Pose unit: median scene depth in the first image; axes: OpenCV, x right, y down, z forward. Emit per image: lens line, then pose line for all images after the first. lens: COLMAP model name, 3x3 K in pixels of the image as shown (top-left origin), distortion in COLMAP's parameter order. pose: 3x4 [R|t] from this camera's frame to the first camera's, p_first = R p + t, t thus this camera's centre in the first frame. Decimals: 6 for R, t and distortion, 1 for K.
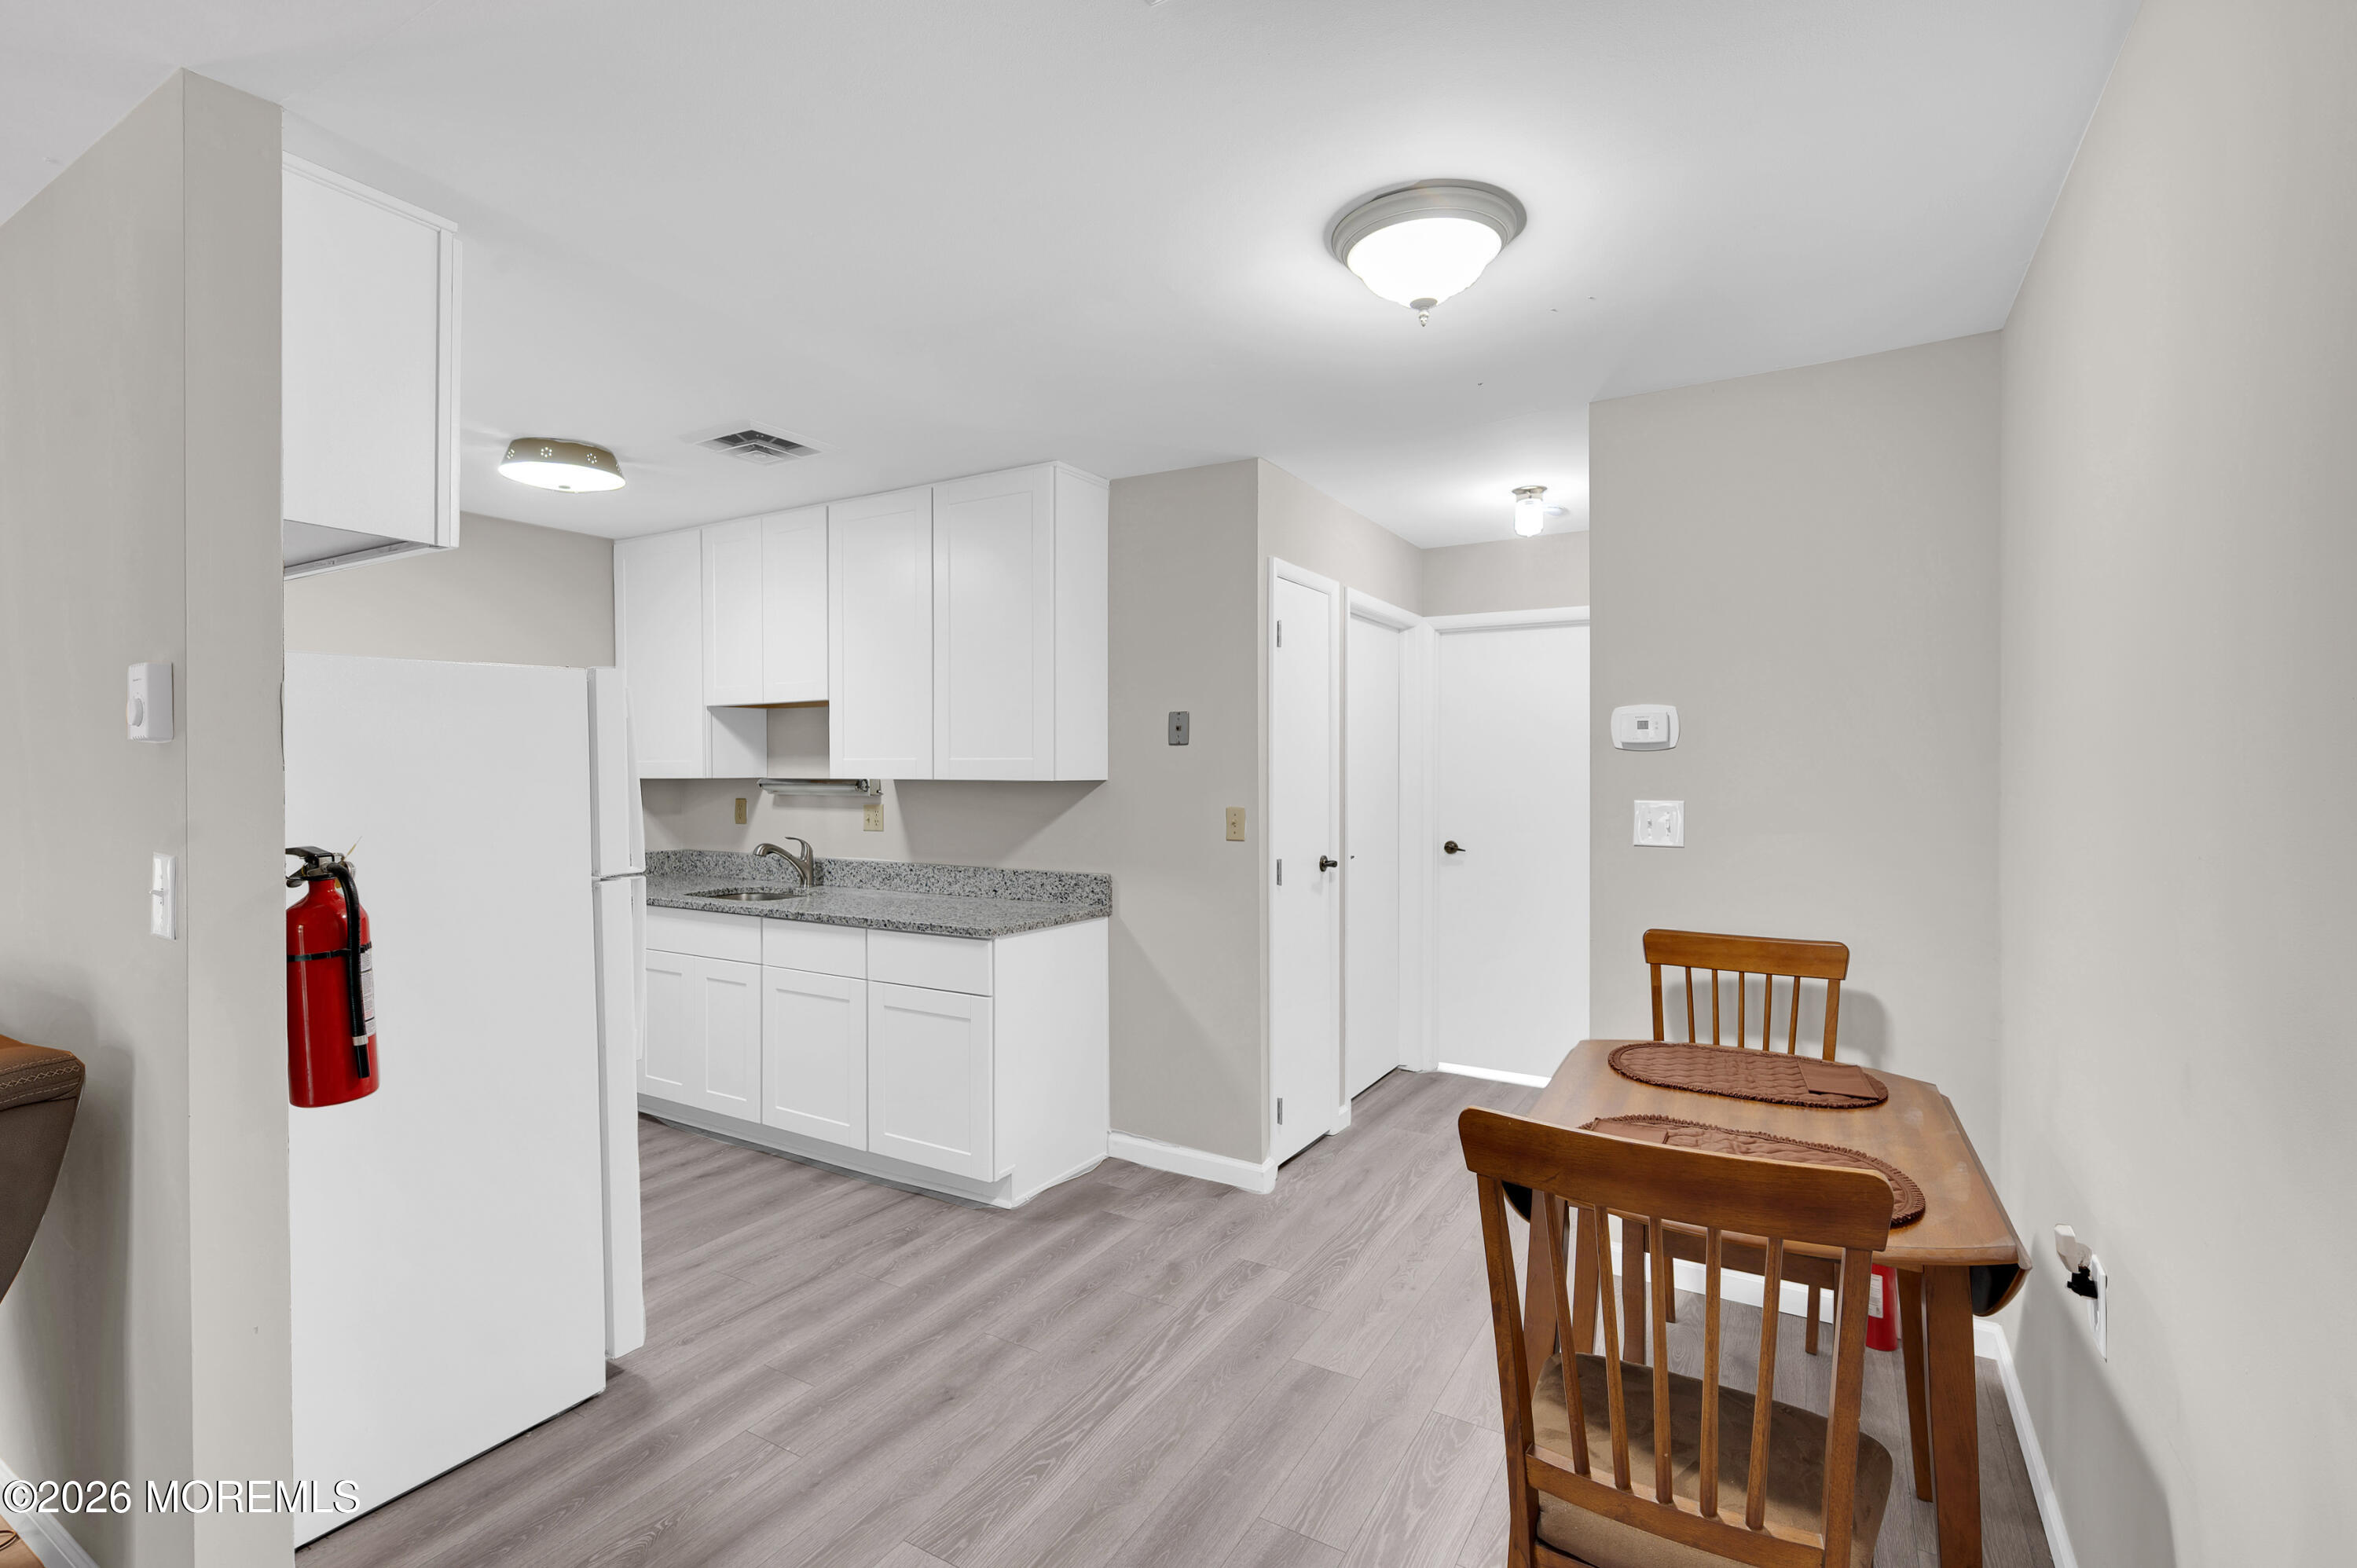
lens RADIAL K [[1034.3, 0, 1188.6], [0, 1034.3, 775.1], [0, 0, 1]] dist [0.000539, -0.000024]
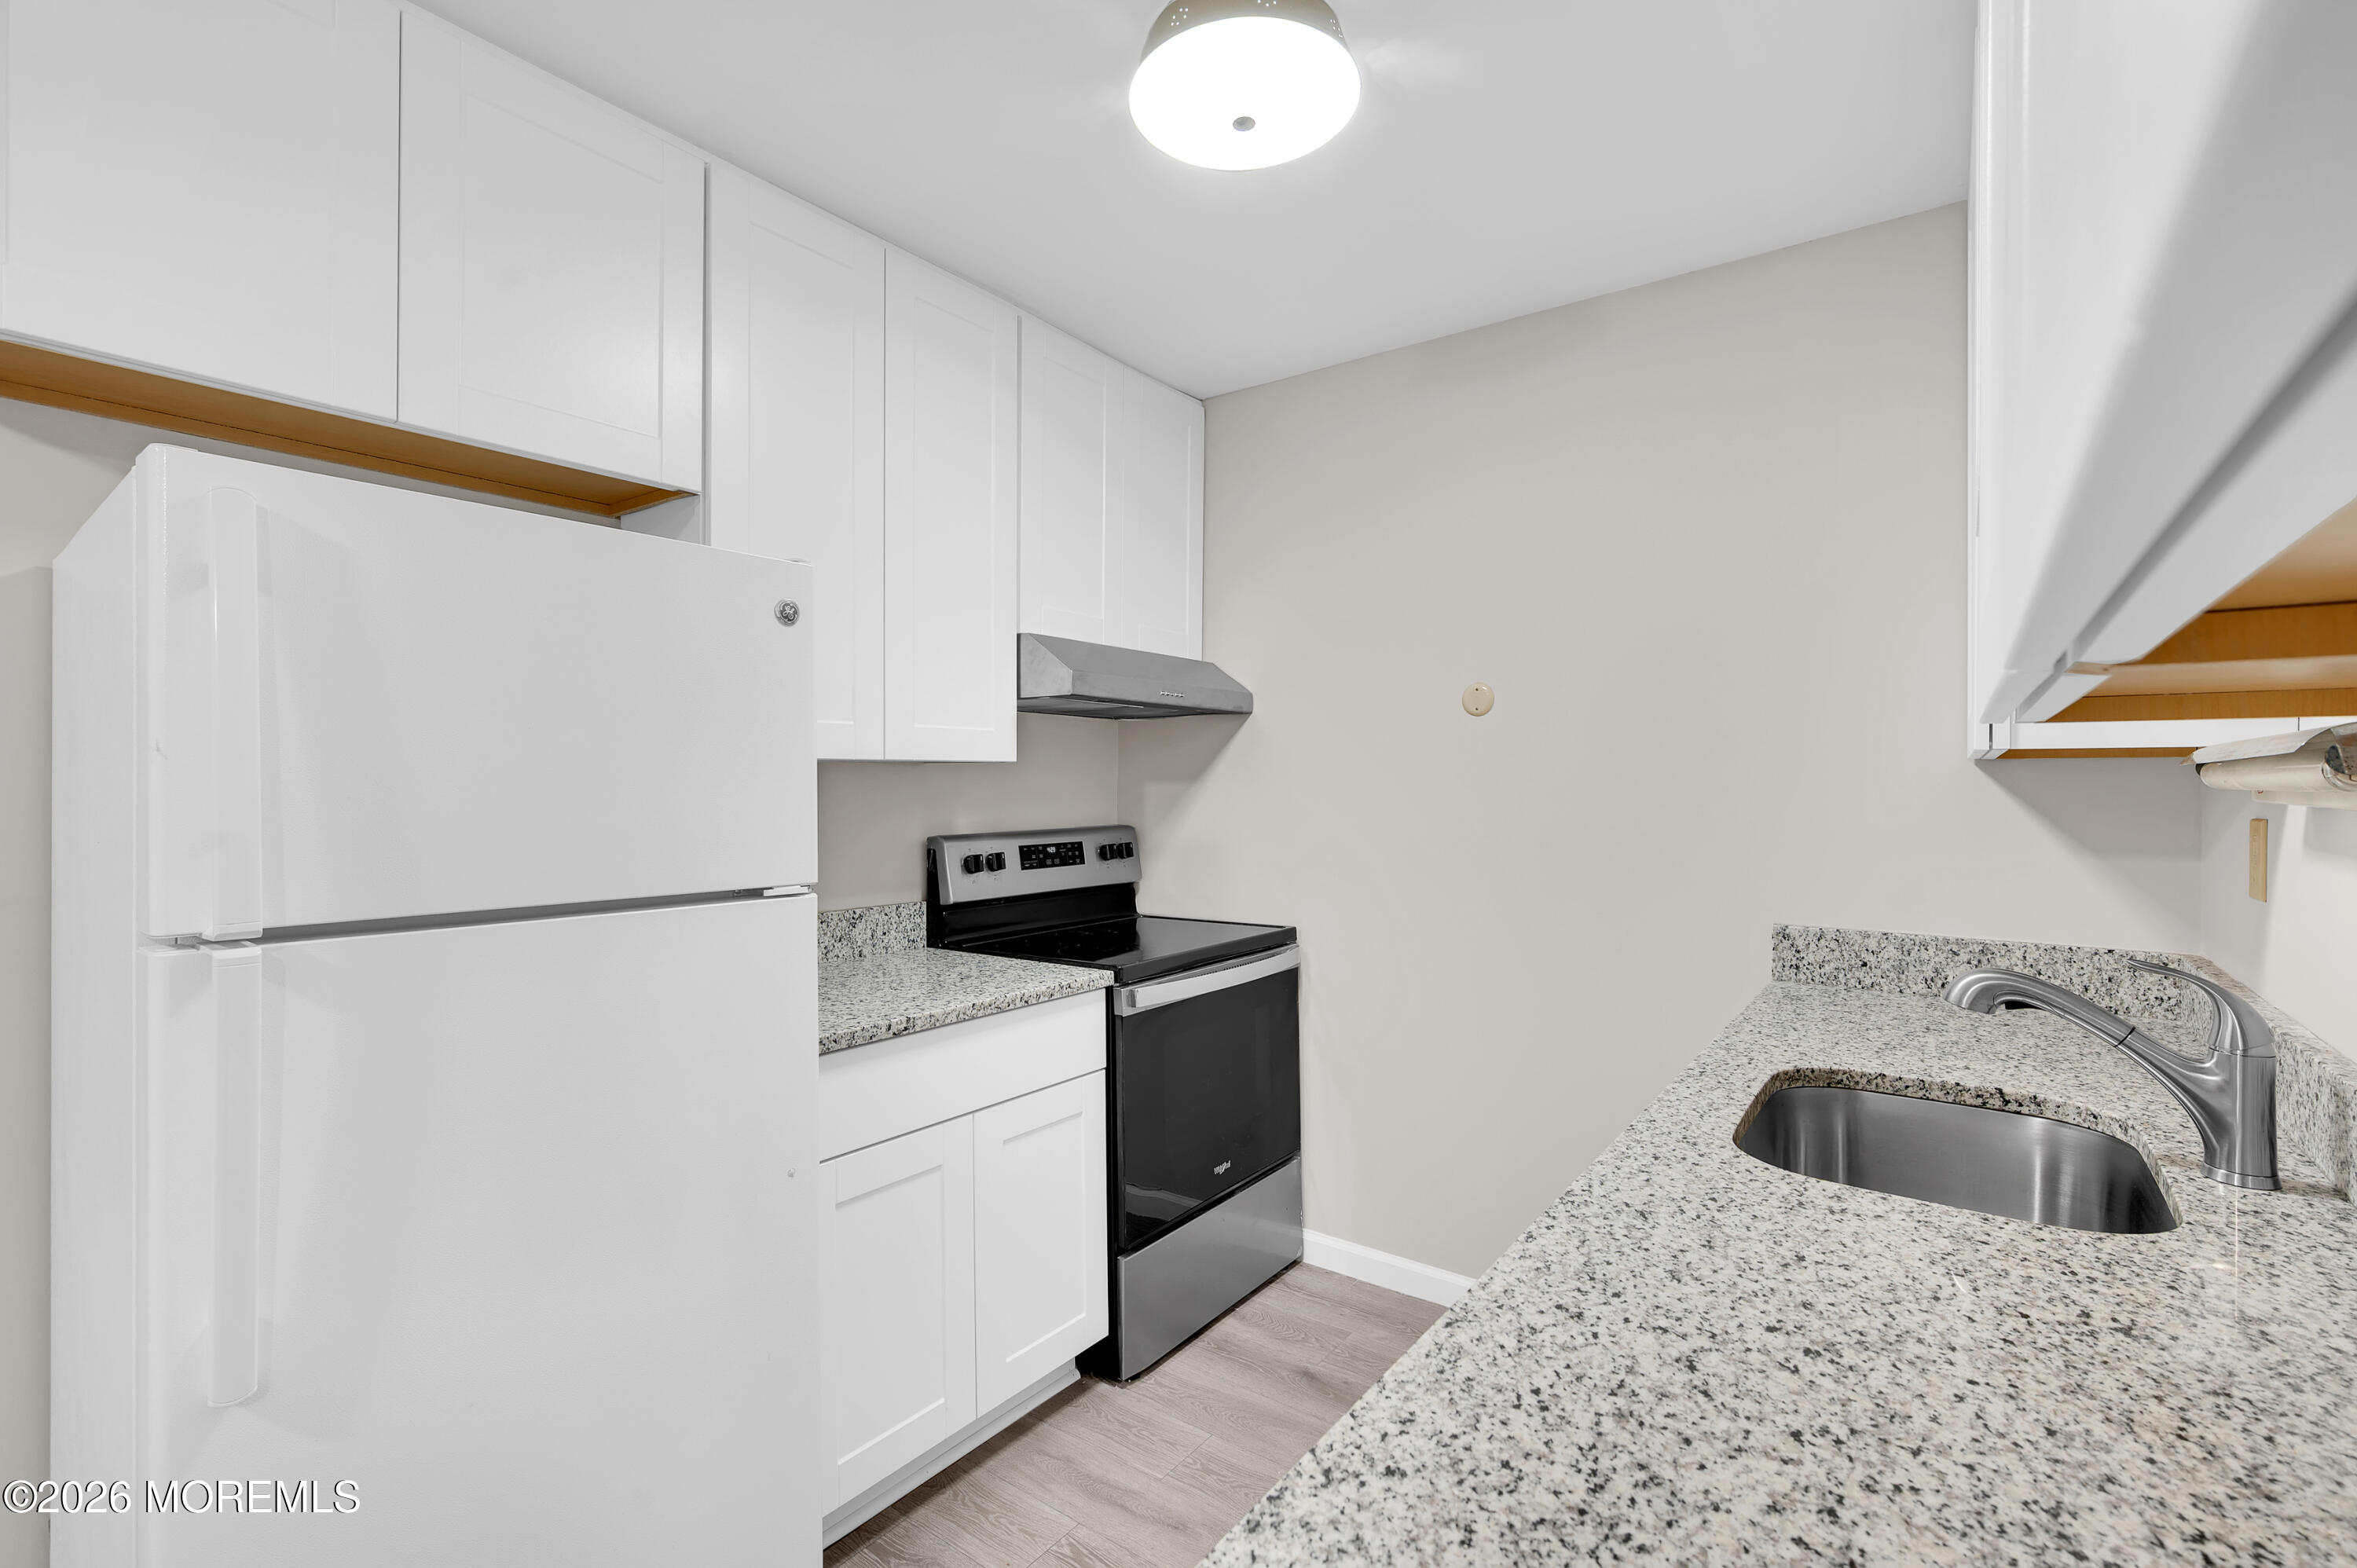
lens RADIAL K [[1058.6, 0, 1190.0], [0, 1058.6, 781.5], [0, 0, 1]] dist [0.004522, -0.000017]
pose [[-0.099856, 0.001152, -0.995001, -0.101618], [-0.012251, 0.999922, 0.002387, 0.017839], [0.994926, 0.012428, -0.099834, 0.881731]]
